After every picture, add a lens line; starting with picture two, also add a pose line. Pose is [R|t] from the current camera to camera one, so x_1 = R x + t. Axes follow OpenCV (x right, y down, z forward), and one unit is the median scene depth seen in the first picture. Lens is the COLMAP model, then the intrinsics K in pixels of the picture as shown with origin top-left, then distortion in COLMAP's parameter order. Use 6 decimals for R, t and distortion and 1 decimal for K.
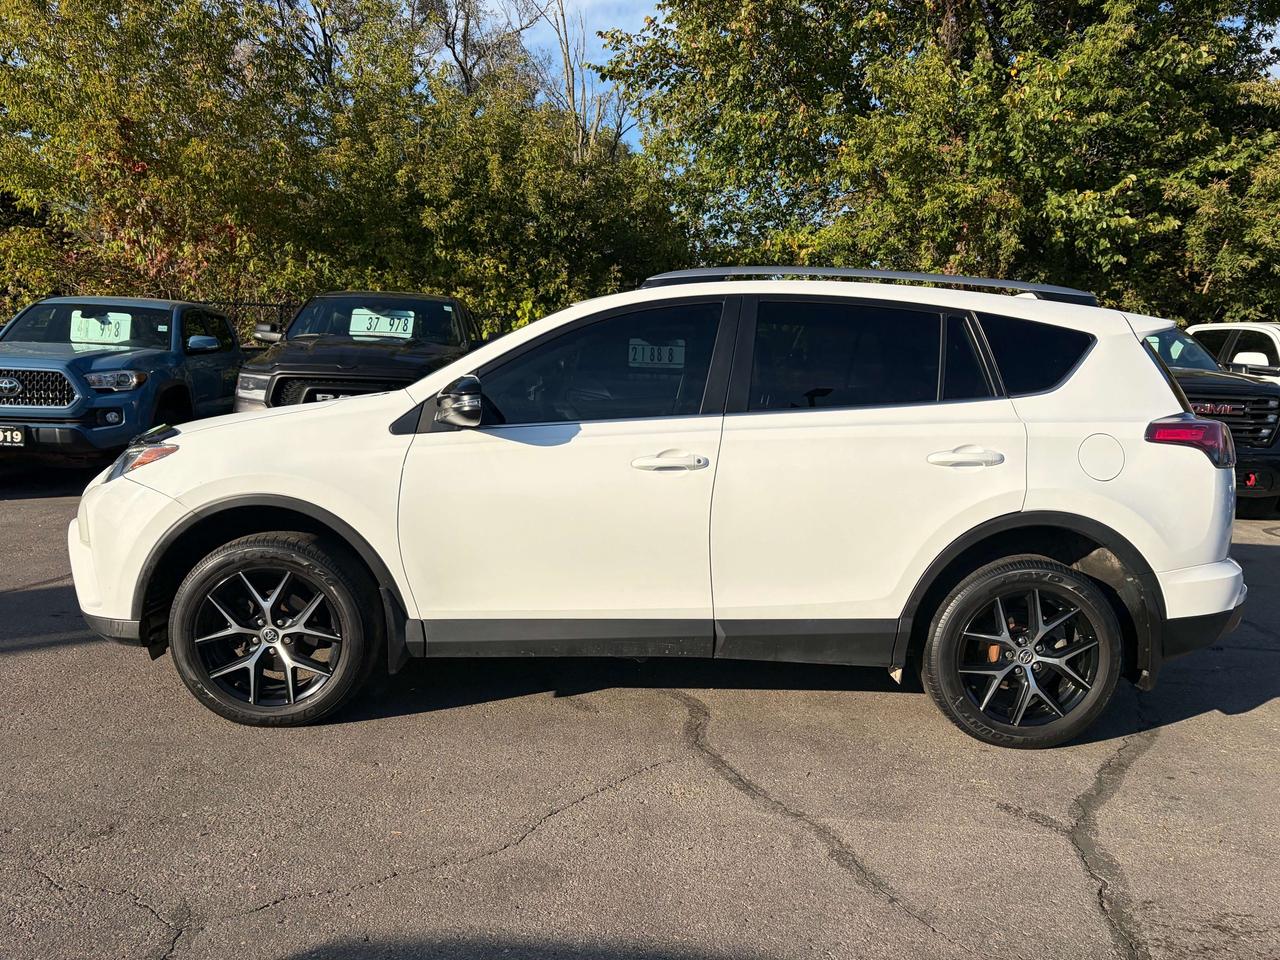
lens RADIAL K [[904.5, 0, 632.3], [0, 904.5, 504.9], [0, 0, 1]] dist [-0.026827, -0.007752]
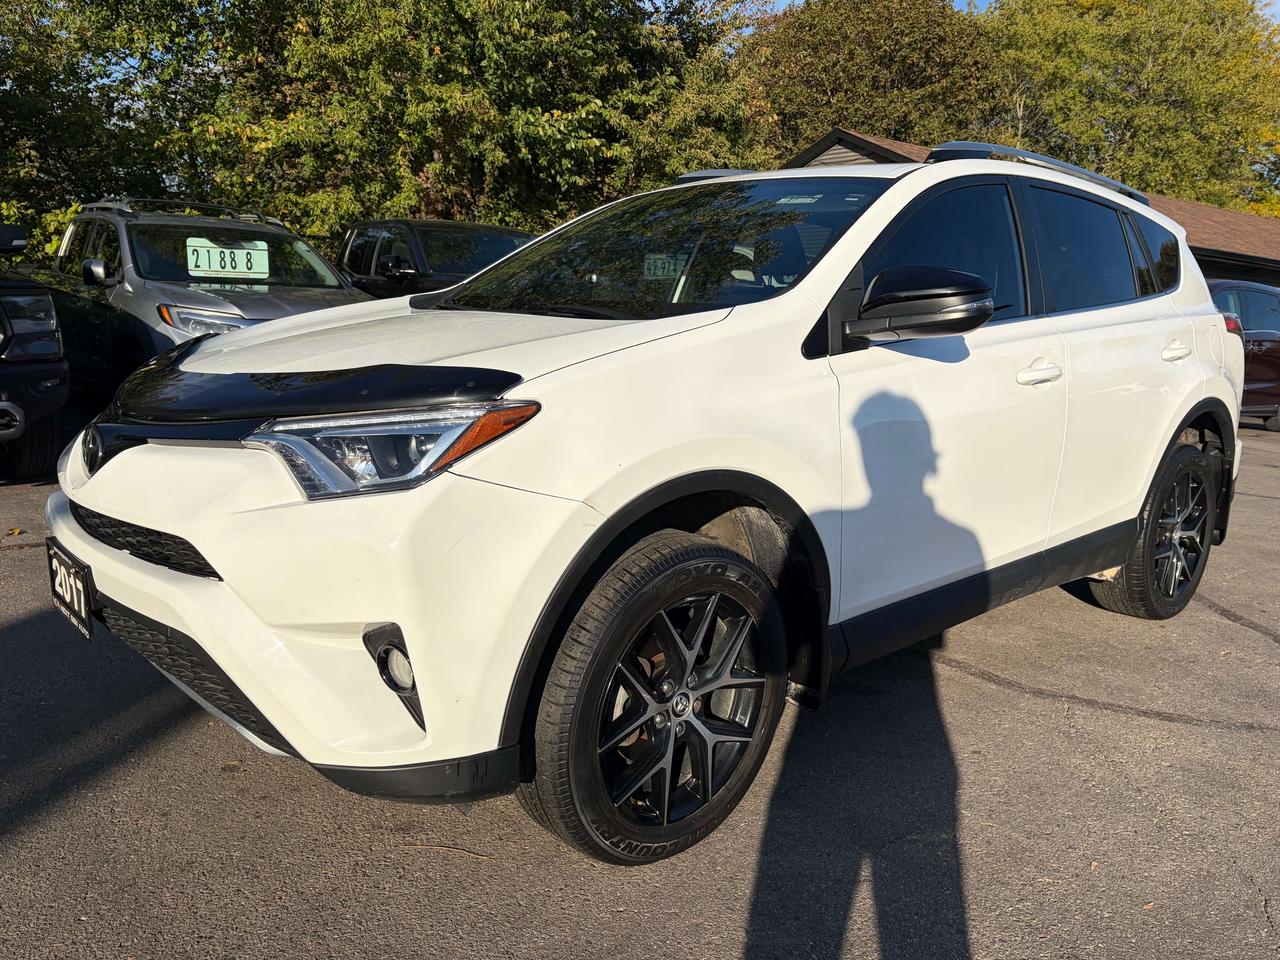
lens RADIAL K [[892.4, 0, 643.3], [0, 892.4, 509.4], [0, 0, 1]] dist [0.000284, -0.003509]
pose [[0.767543, -0.152364, 0.622626, -0.129002], [0.092212, 0.987481, 0.127975, -0.010365], [-0.634331, -0.040813, 0.771984, 0.094183]]
